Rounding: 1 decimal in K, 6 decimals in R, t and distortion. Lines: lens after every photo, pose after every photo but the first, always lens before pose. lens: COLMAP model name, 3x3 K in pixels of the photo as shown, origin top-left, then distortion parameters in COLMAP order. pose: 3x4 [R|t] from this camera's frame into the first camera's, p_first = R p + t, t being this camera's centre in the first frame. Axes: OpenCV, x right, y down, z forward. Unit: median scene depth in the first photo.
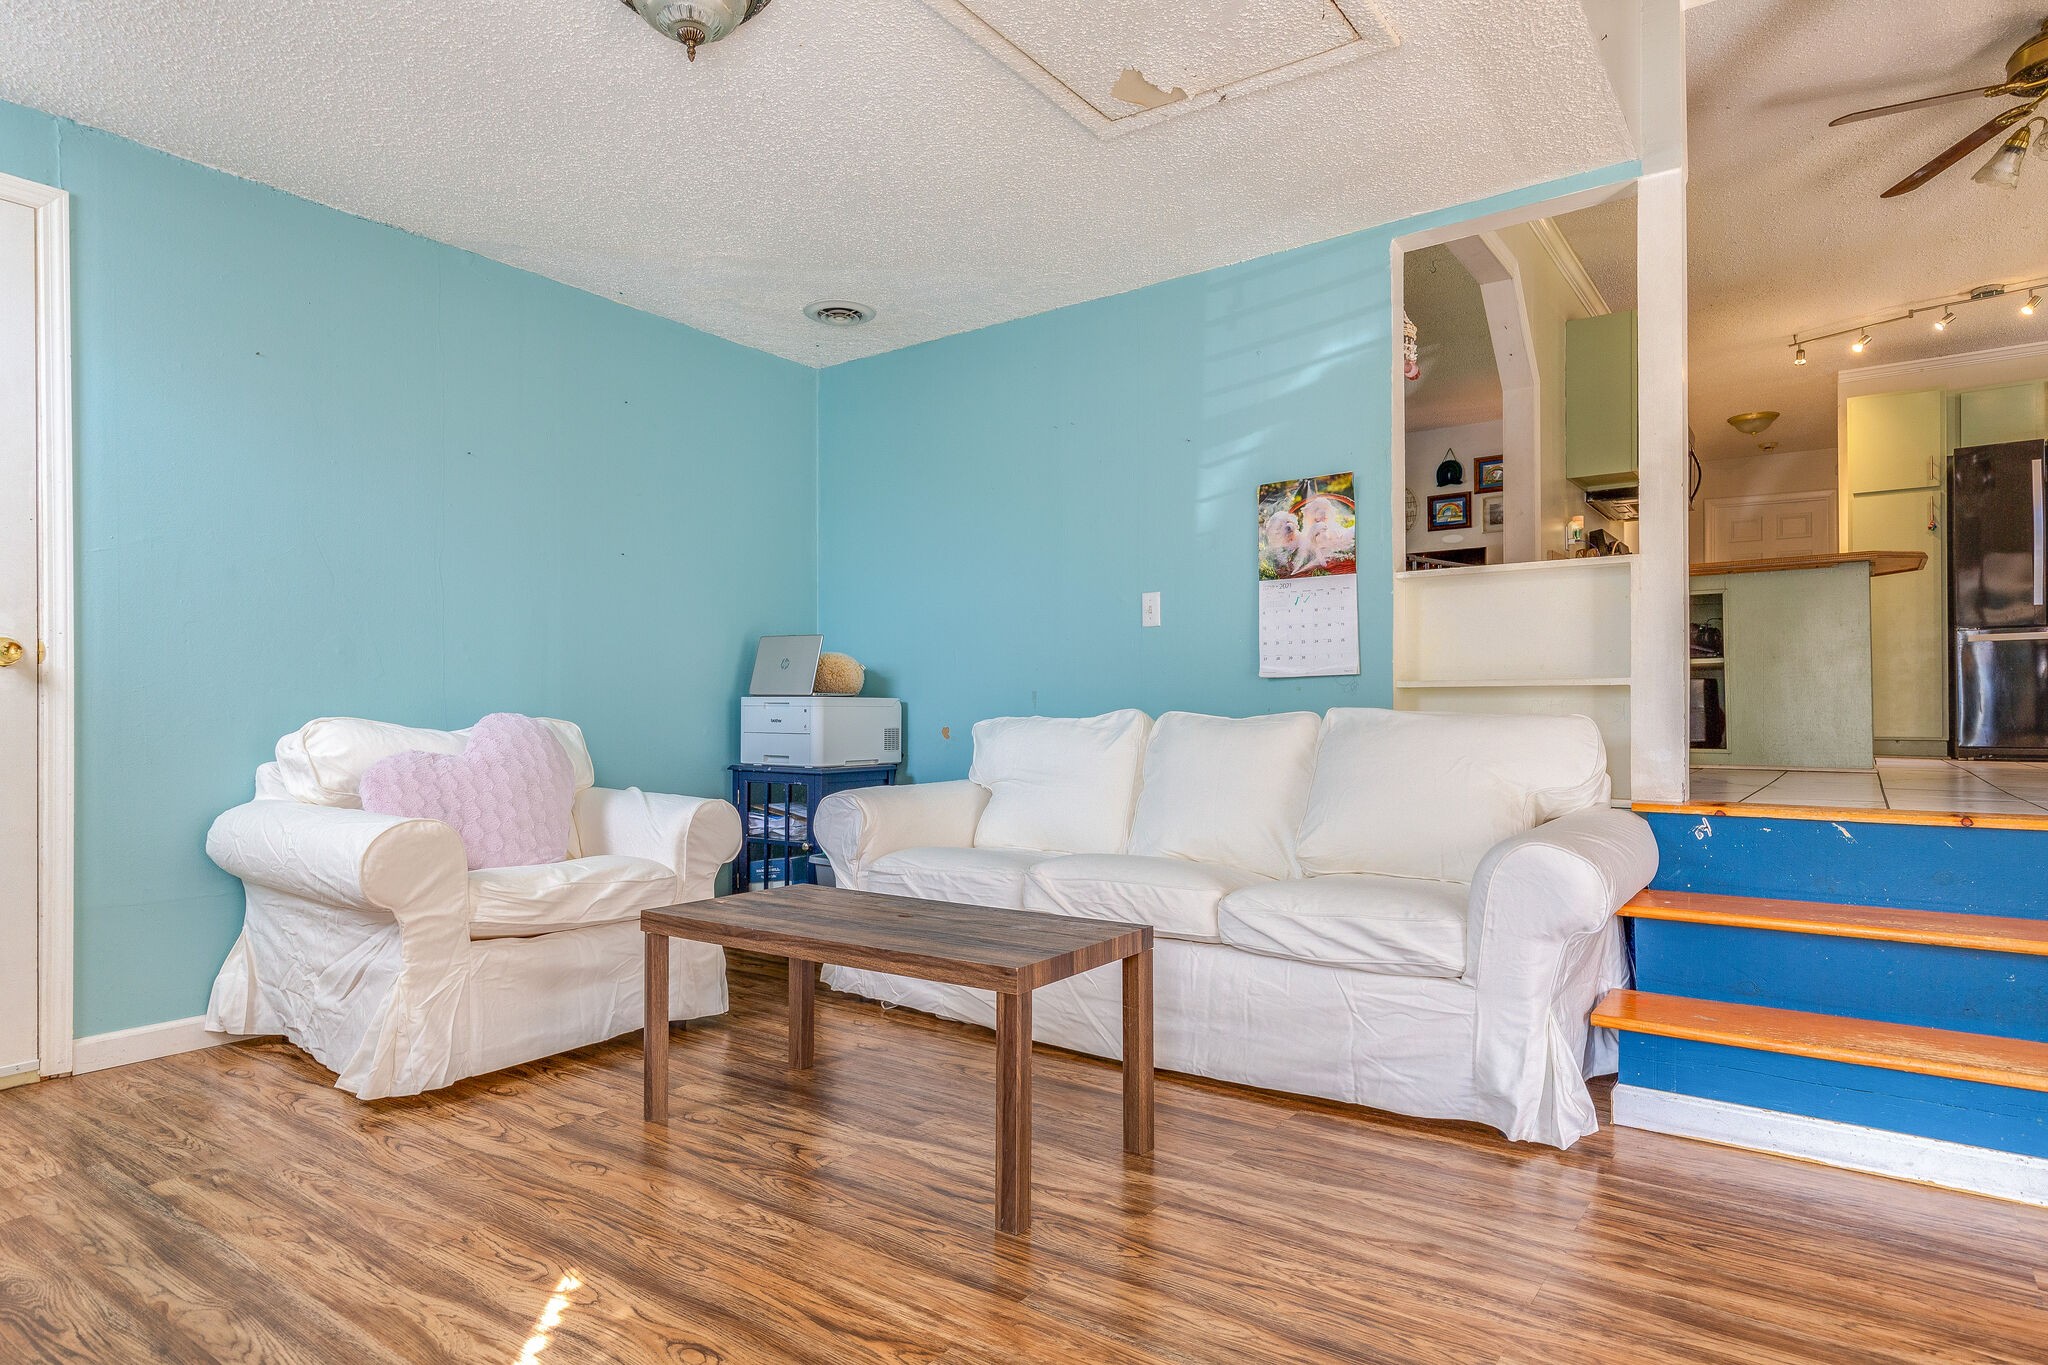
lens RADIAL K [[1138.5, 0, 1024.0], [0, 1138.5, 682.5], [0, 0, 1]] dist [0.003692, 0.000637]
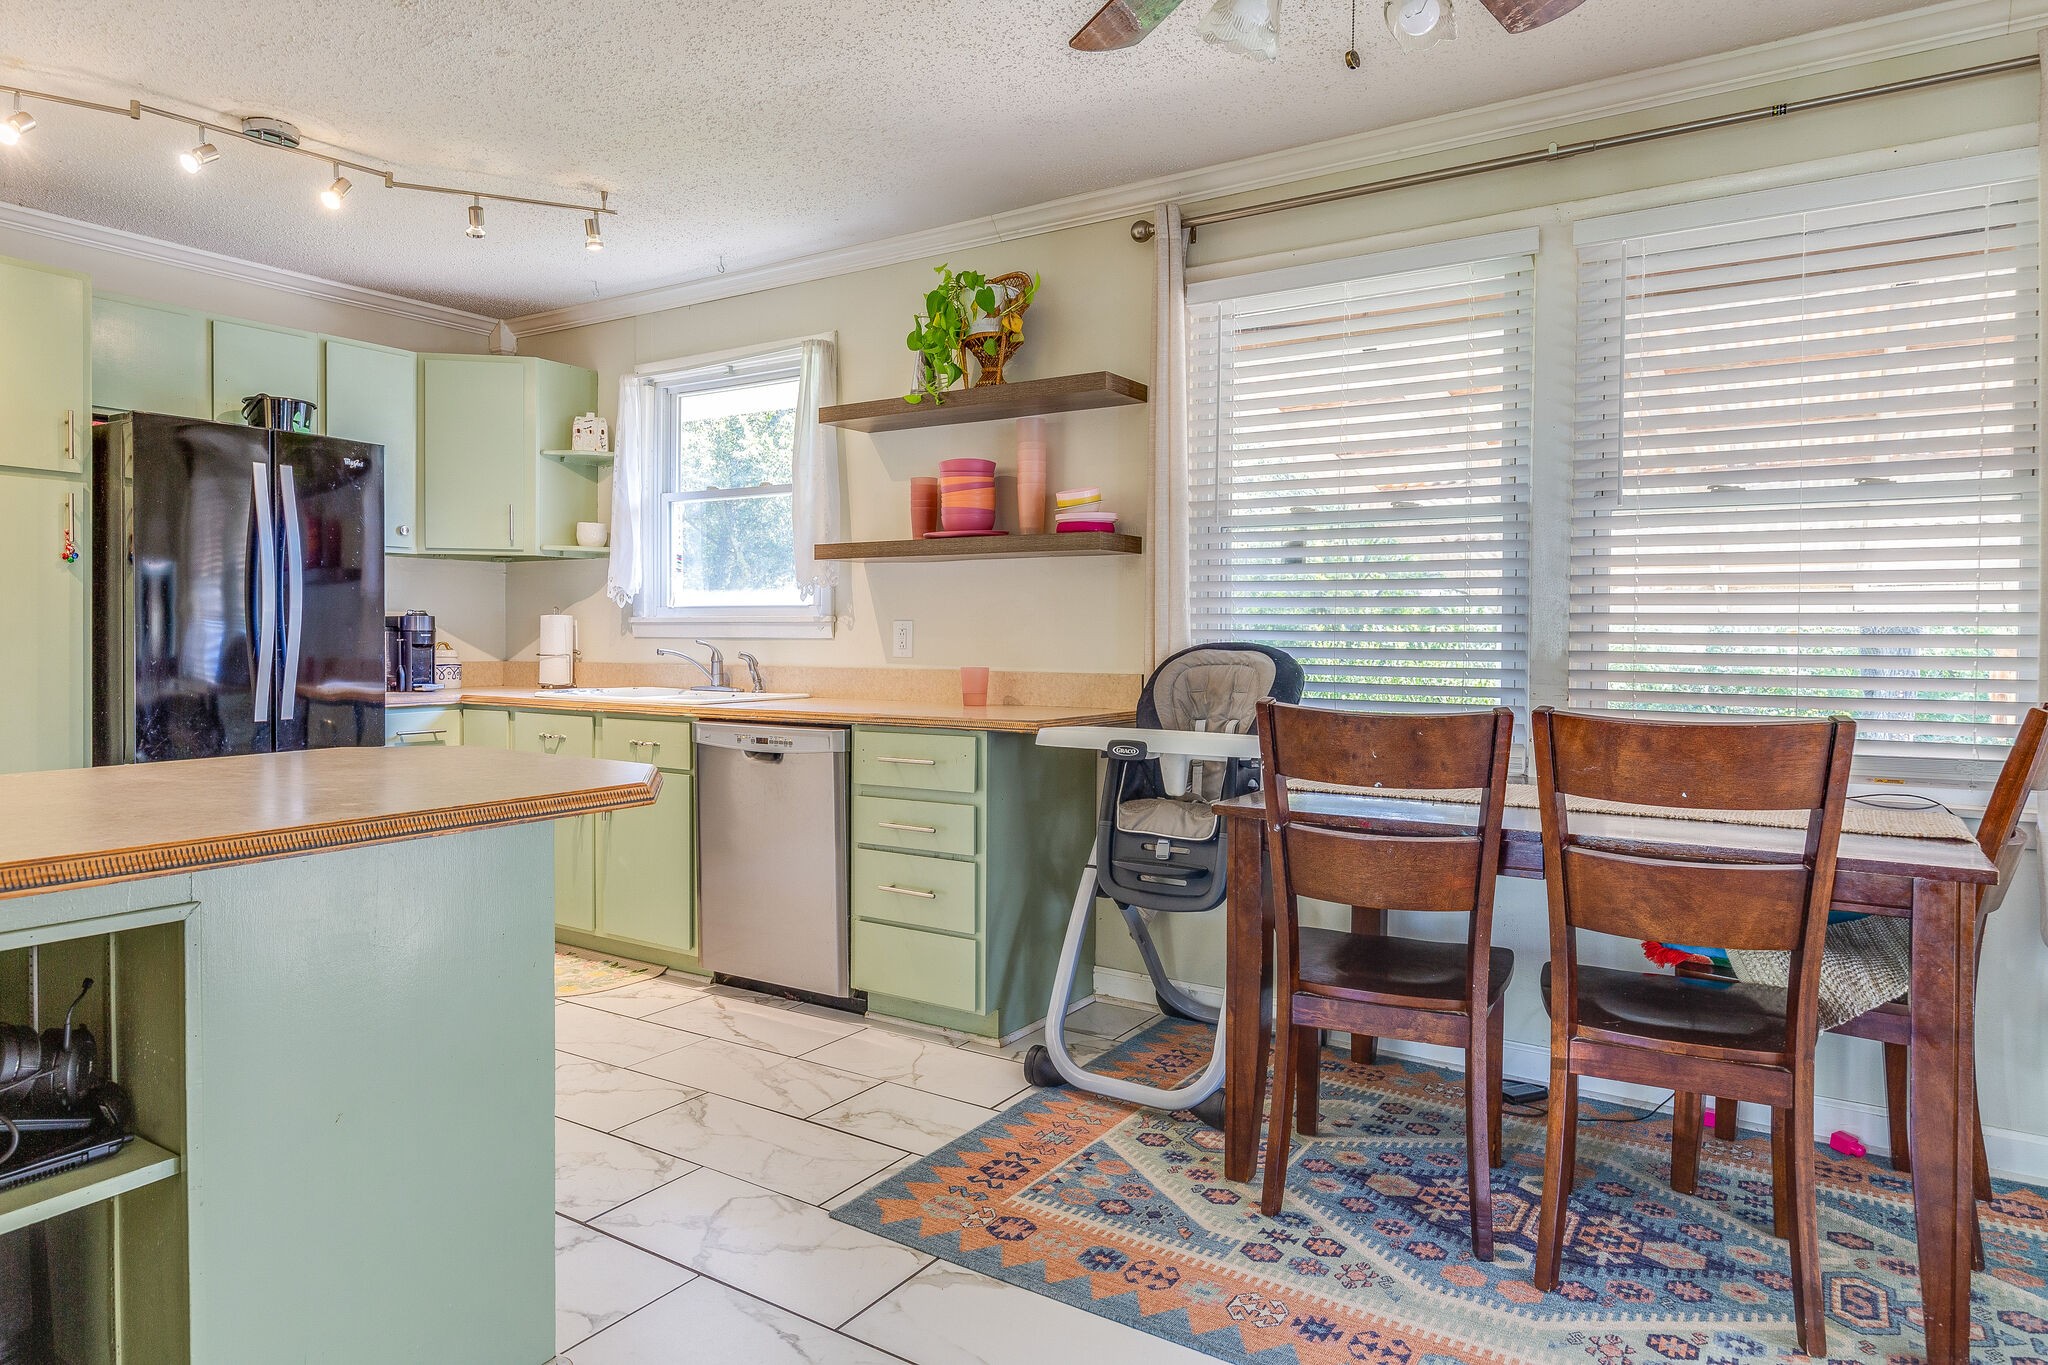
lens RADIAL K [[1260.3, 0, 943.1], [0, 1260.3, 655.3], [0, 0, 1]] dist [0.002188, -0.002003]
pose [[-0.016020, -0.014586, 0.999765, 0.263385], [-0.029487, 0.999466, 0.014109, -0.121918], [-0.999437, -0.029254, -0.016442, 0.685974]]
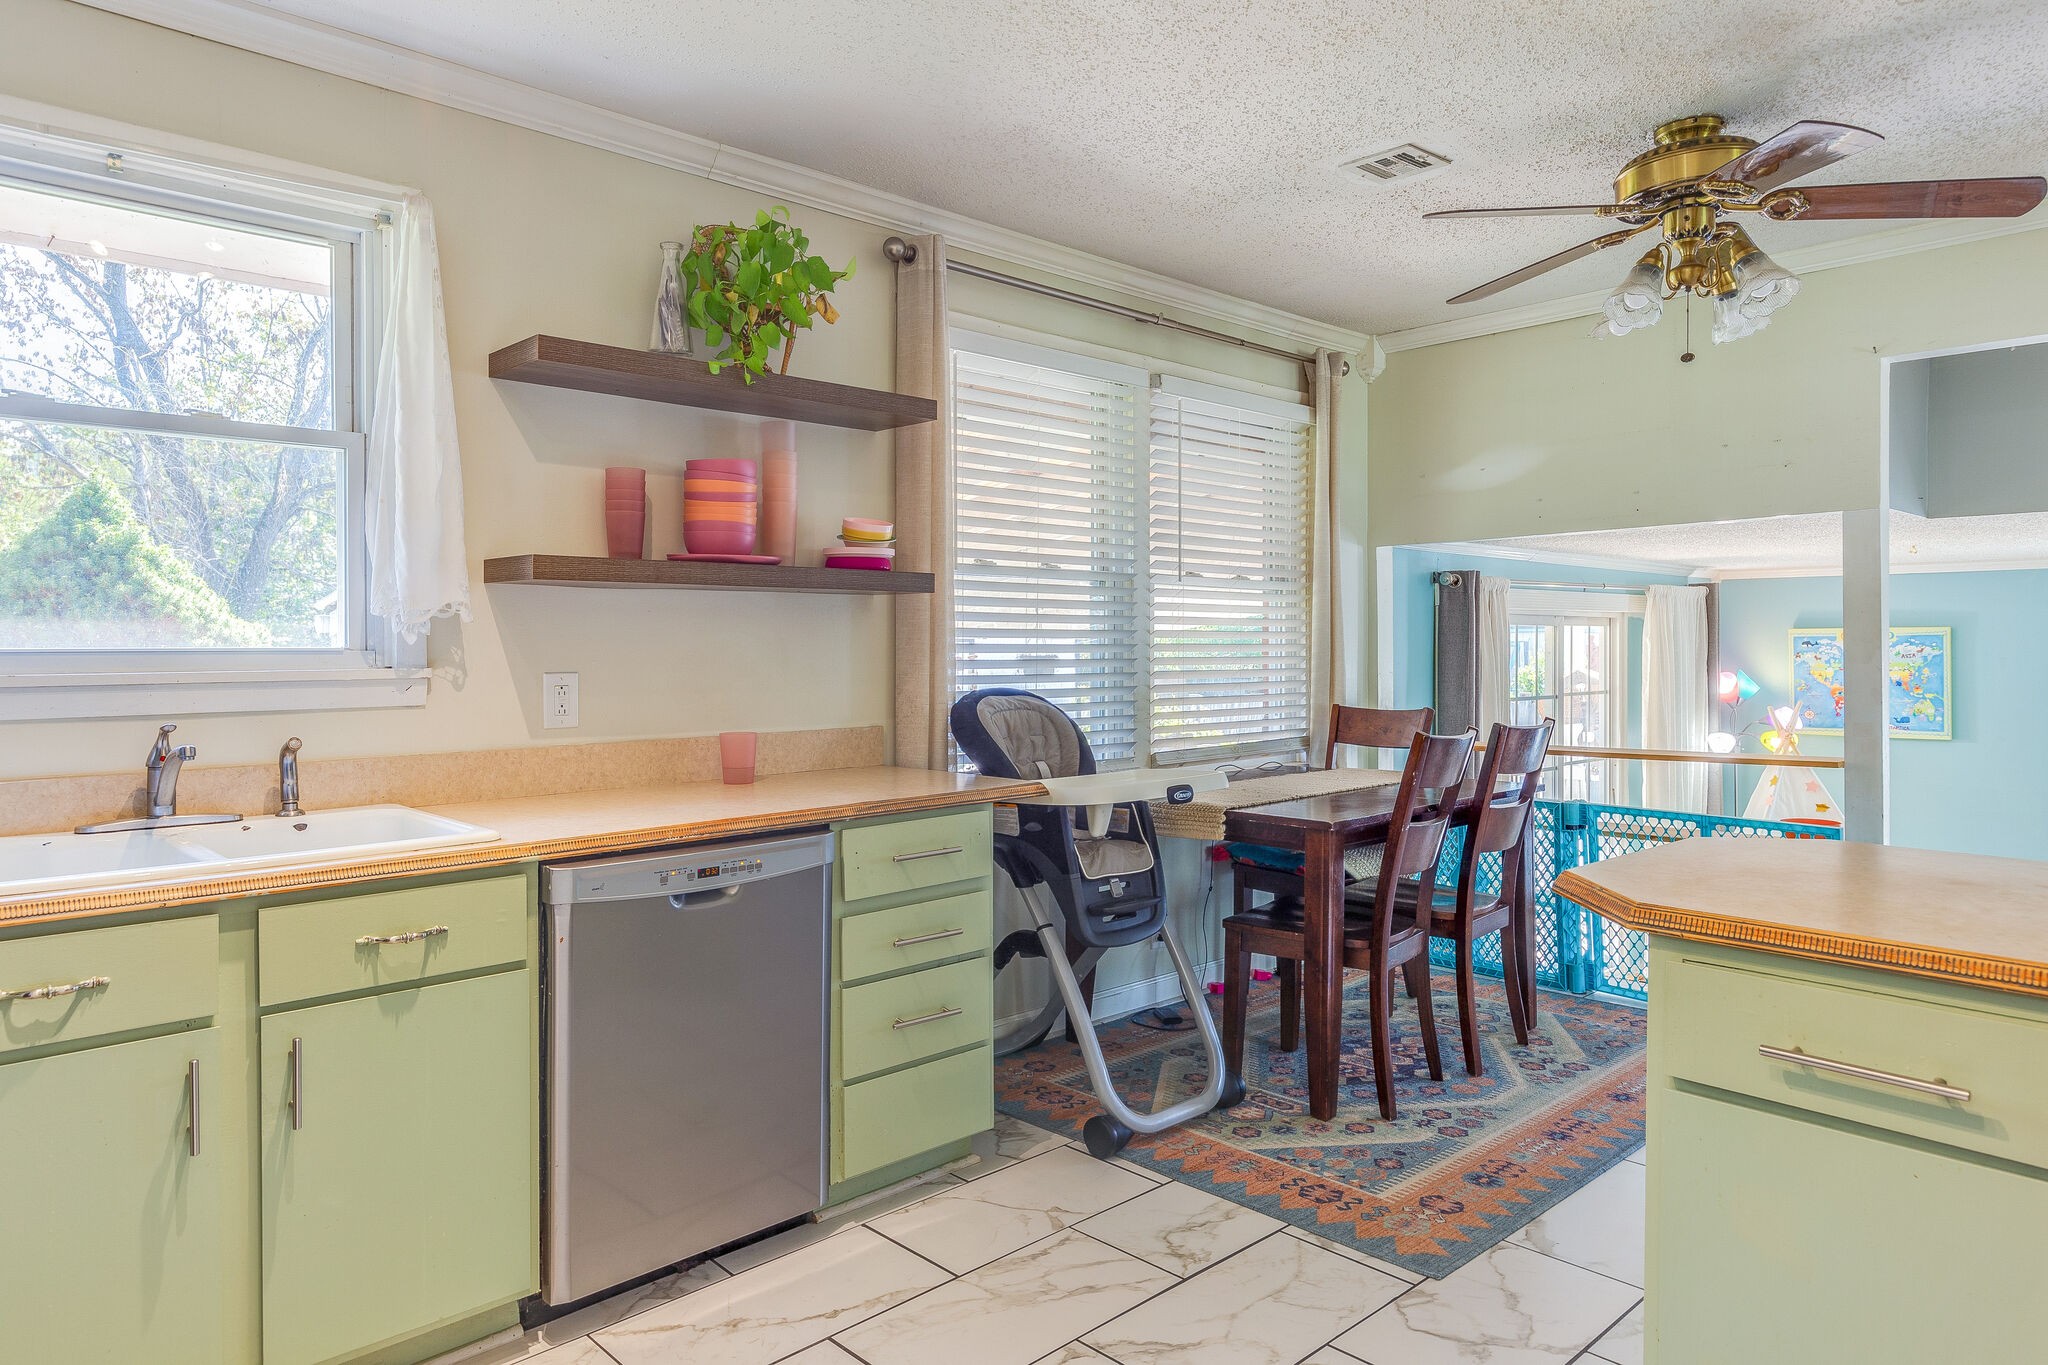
lens RADIAL K [[1276.4, 0, 1015.2], [0, 1276.4, 658.5], [0, 0, 1]] dist [0.001207, -0.001039]
pose [[-0.981529, 0.001287, 0.191312, 0.713248], [-0.000833, 0.999939, -0.010998, -0.131128], [-0.191314, -0.010954, -0.981468, 1.136220]]
